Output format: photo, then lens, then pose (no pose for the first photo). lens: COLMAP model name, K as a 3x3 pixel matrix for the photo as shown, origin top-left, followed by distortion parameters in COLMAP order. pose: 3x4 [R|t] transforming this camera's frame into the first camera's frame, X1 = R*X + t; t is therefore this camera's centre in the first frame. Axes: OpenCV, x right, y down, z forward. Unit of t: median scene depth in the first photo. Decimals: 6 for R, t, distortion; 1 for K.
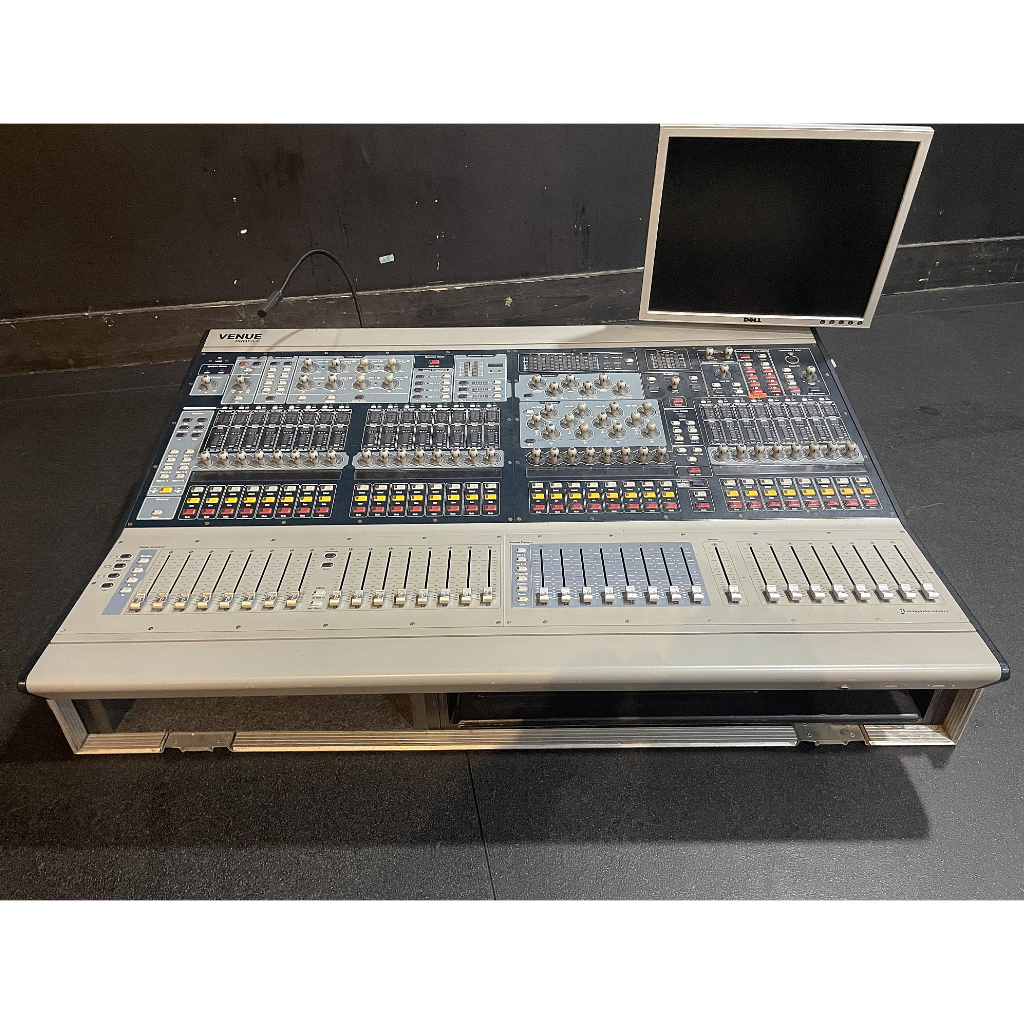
lens RADIAL K [[971.5, 0, 512.0], [0, 971.5, 512.0], [0, 0, 1]] dist [0.102250, -0.220793]
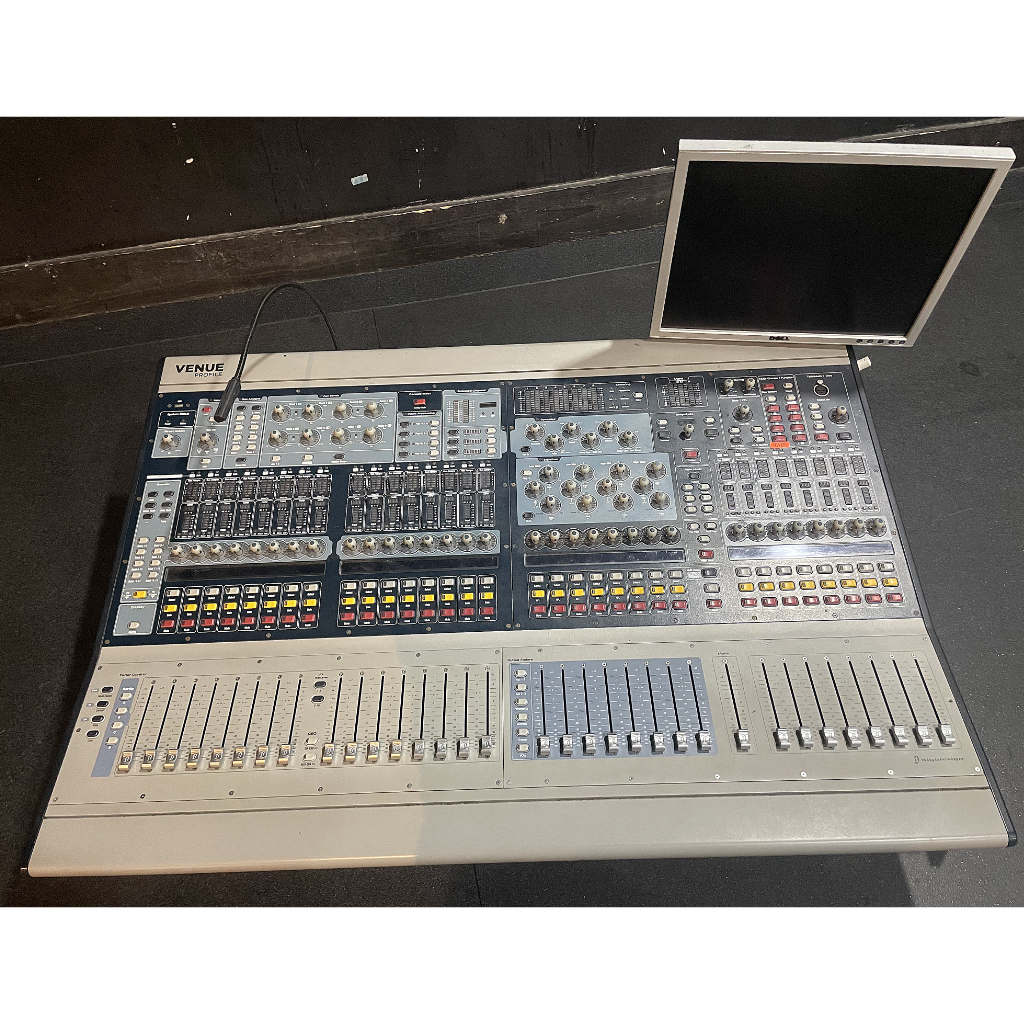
lens RADIAL K [[971.5, 0, 512.0], [0, 971.5, 512.0], [0, 0, 1]] dist [0.102250, -0.220793]
pose [[0.999684, -0.022743, -0.010679, 0.012659], [0.024939, 0.949847, 0.311720, -0.349311], [0.003054, -0.311888, 0.950114, 0.125029]]
